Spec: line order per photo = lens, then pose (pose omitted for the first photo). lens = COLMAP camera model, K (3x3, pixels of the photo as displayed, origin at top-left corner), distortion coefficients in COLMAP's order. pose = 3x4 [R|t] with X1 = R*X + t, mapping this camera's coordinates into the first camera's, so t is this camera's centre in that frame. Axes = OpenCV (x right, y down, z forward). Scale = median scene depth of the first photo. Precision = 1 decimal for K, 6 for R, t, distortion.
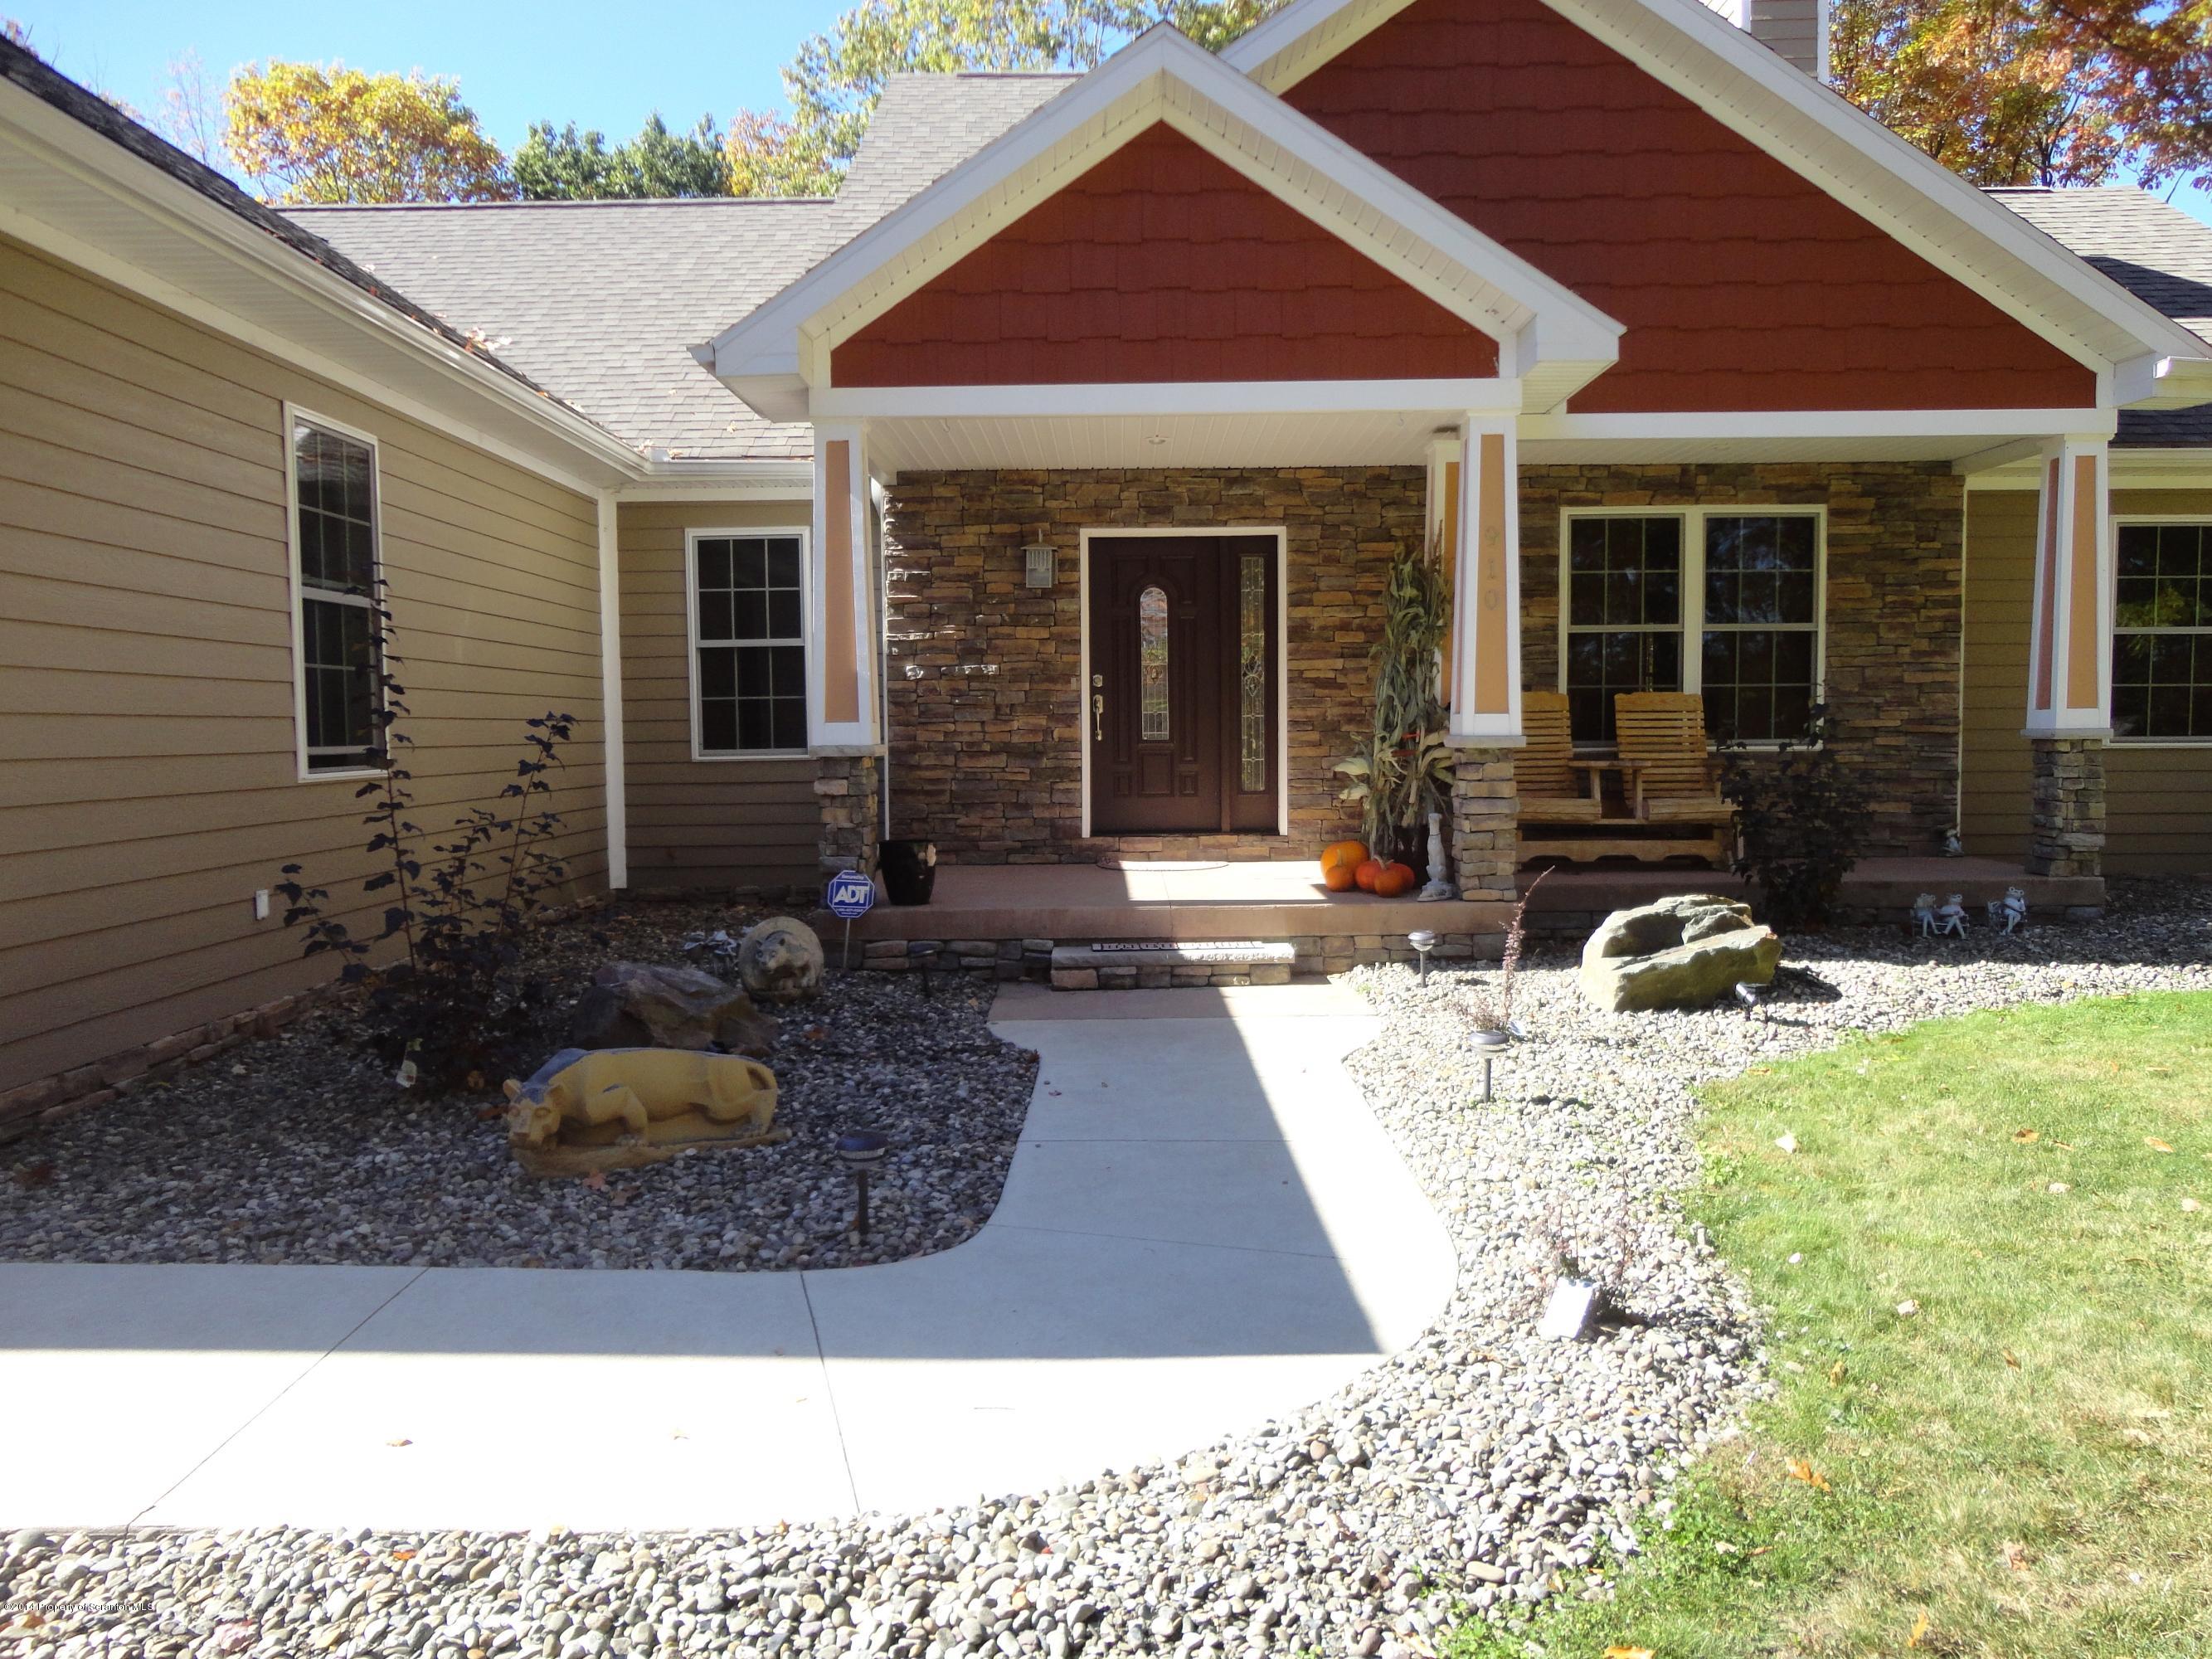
lens RADIAL K [[1630.7, 0, 1100.1], [0, 1630.7, 815.4], [0, 0, 1]] dist [-0.003860, 0.009070]
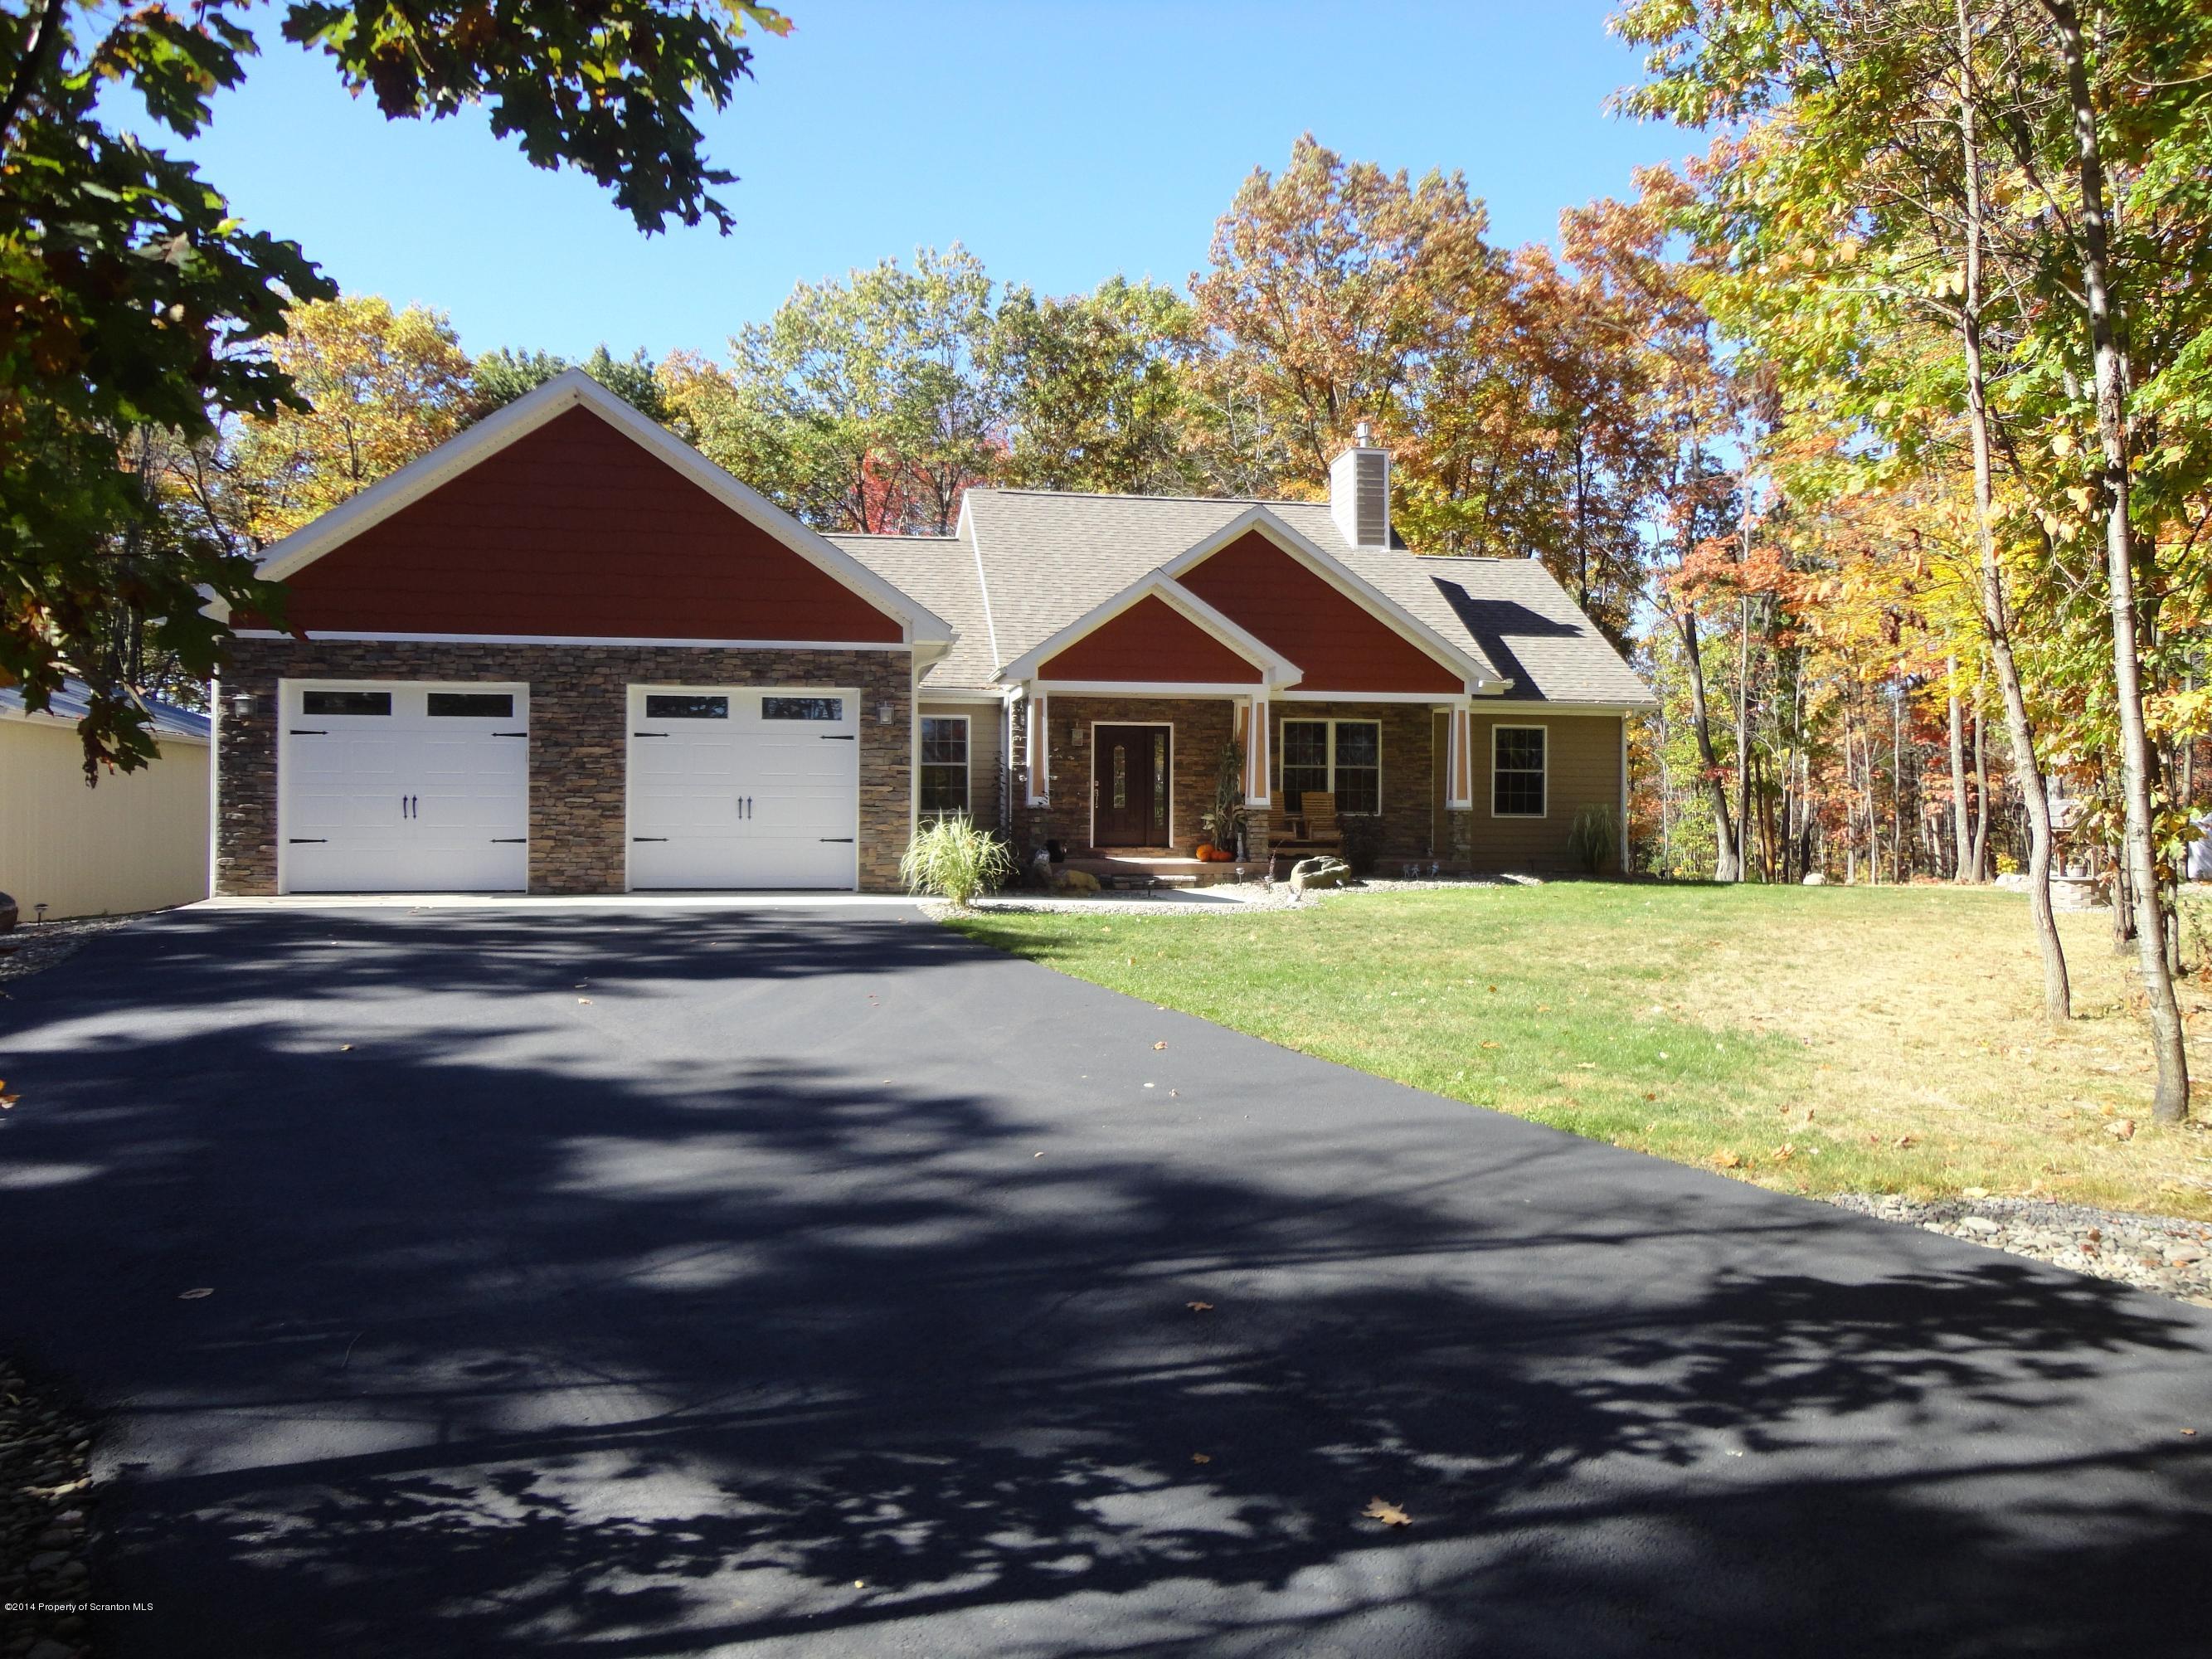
lens RADIAL K [[1630.7, 0, 1117.7], [0, 1630.7, 834.0], [0, 0, 1]] dist [-0.003860, 0.009070]
pose [[0.981640, 0.012857, 0.190310, -0.468943], [-0.003379, 0.998741, -0.050043, 0.124306], [-0.190714, 0.048481, 0.980448, -1.500513]]
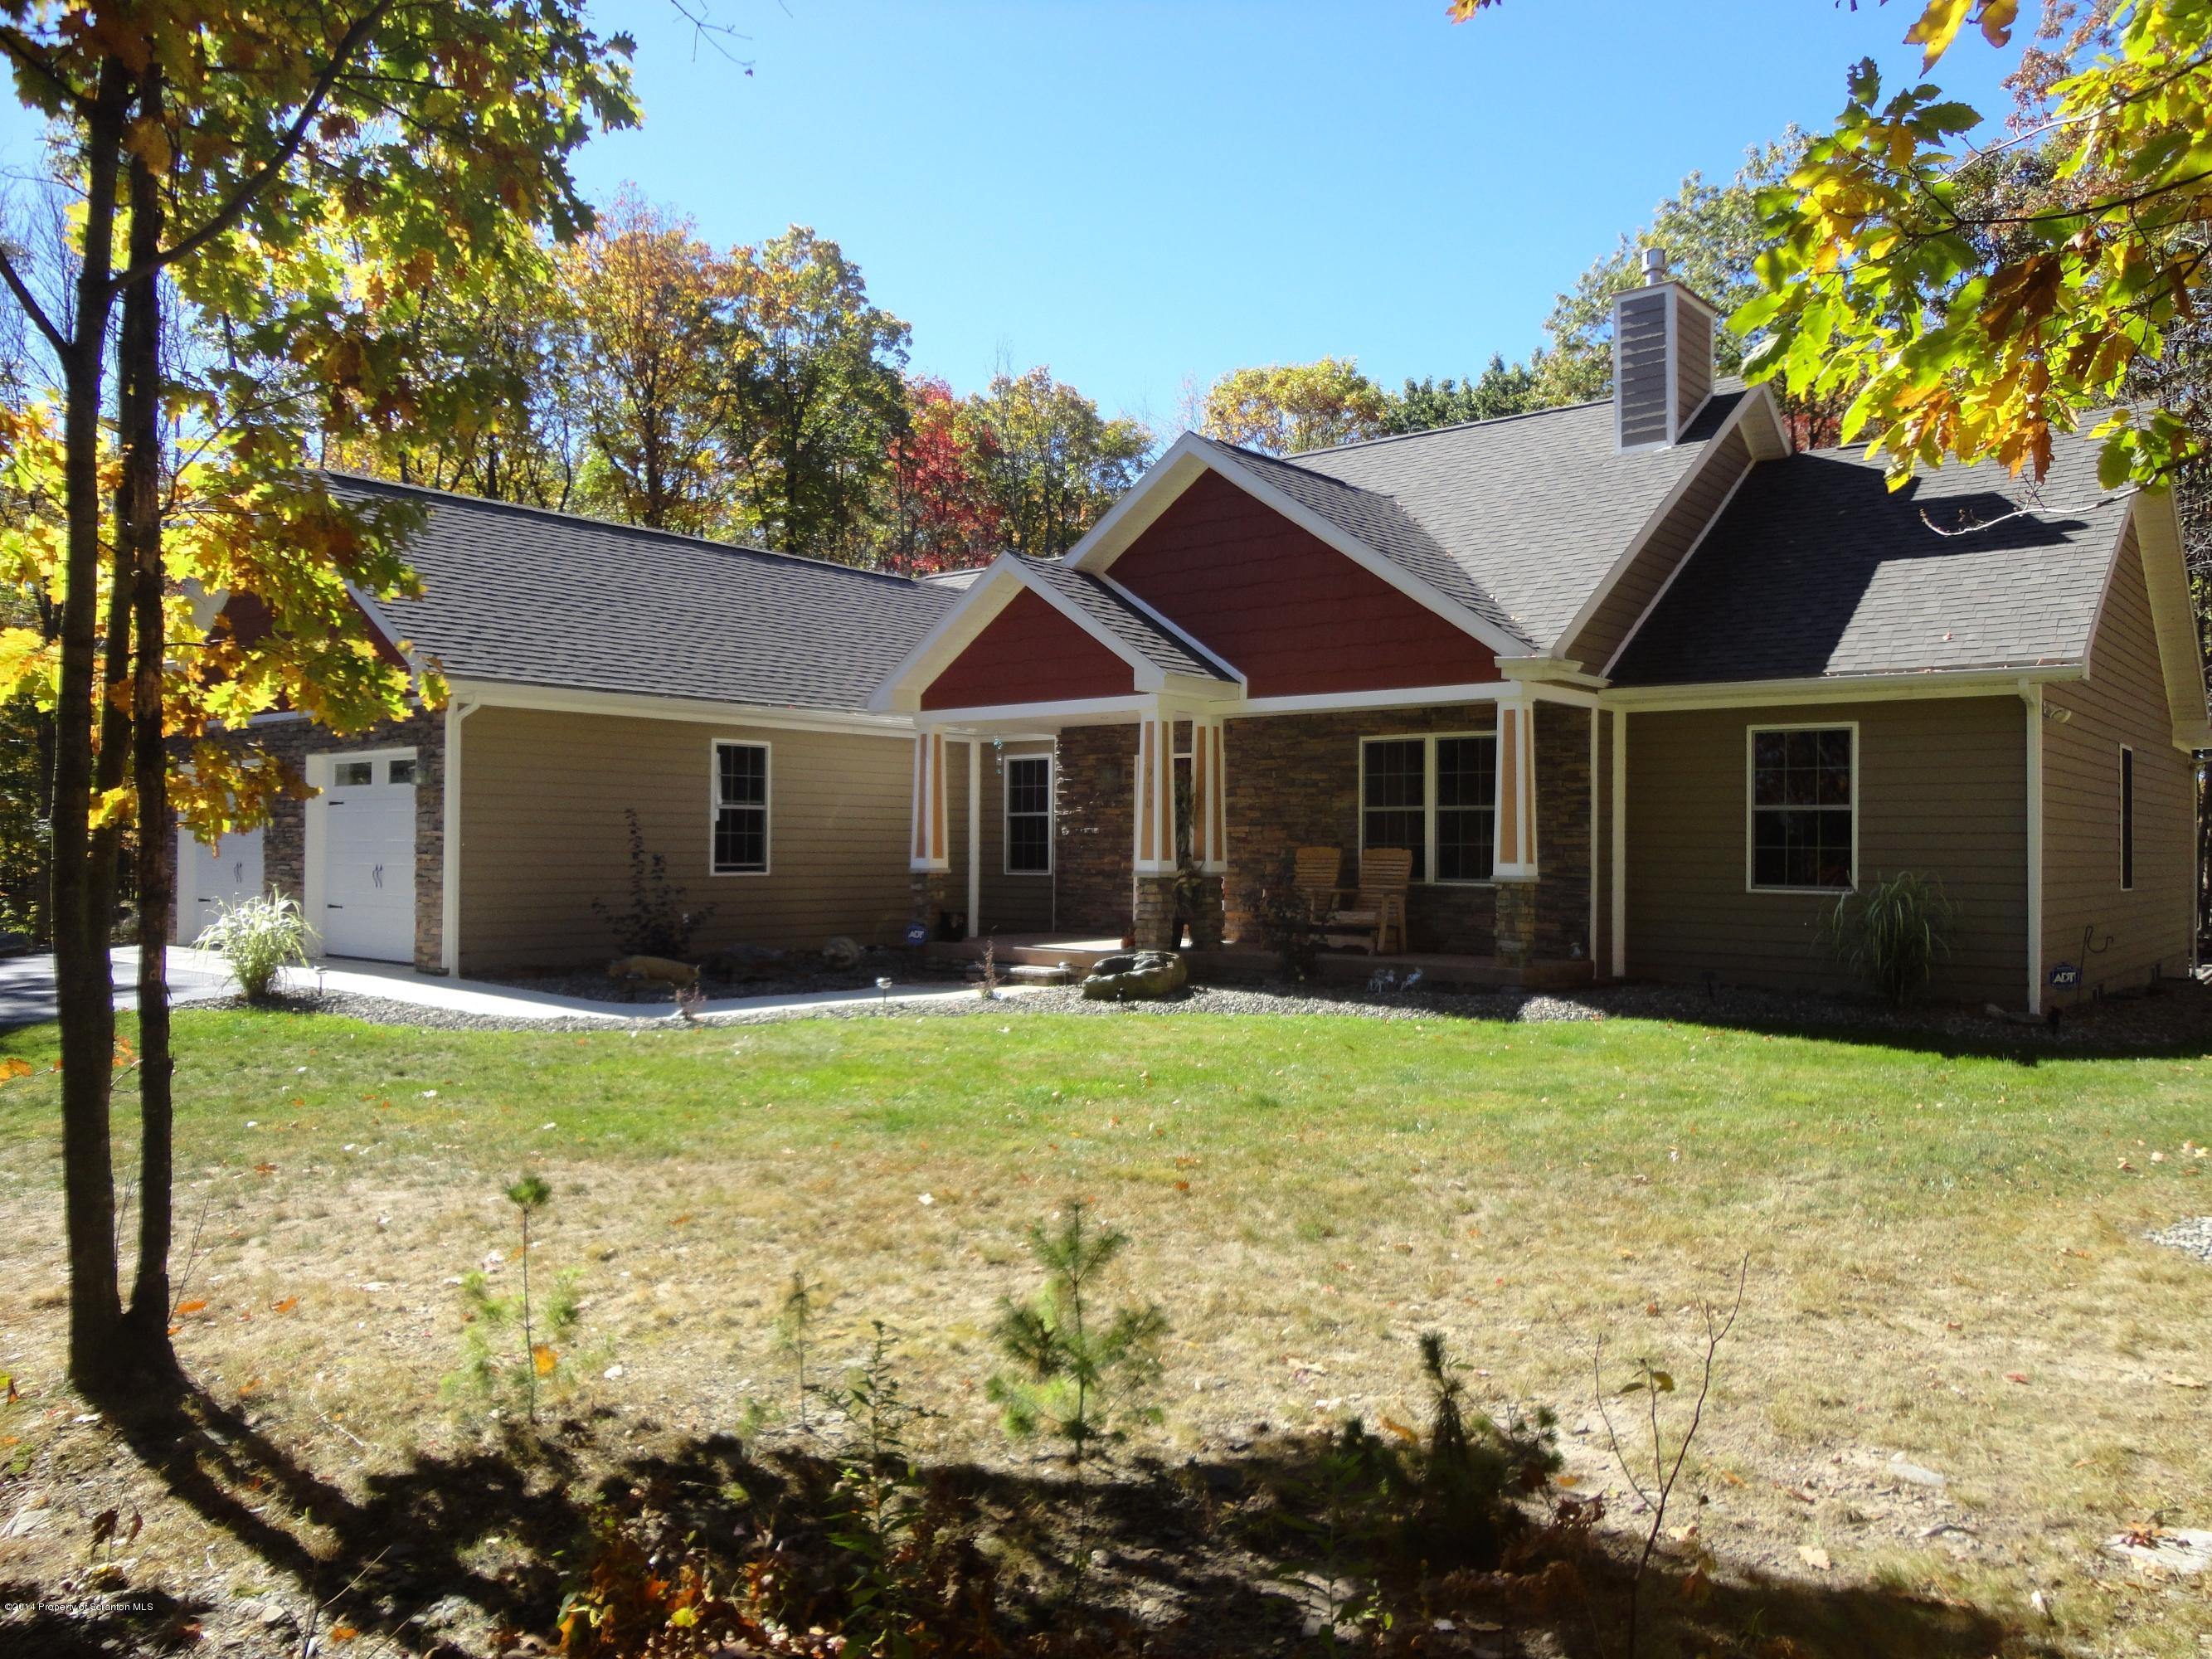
lens RADIAL K [[1630.7, 0, 1111.0], [0, 1630.7, 823.8], [0, 0, 1]] dist [-0.003860, 0.009070]
pose [[0.772692, 0.006666, -0.634746, 1.222112], [-0.049344, 0.997550, -0.049591, -0.004453], [0.632860, 0.069639, 0.771128, -0.474537]]
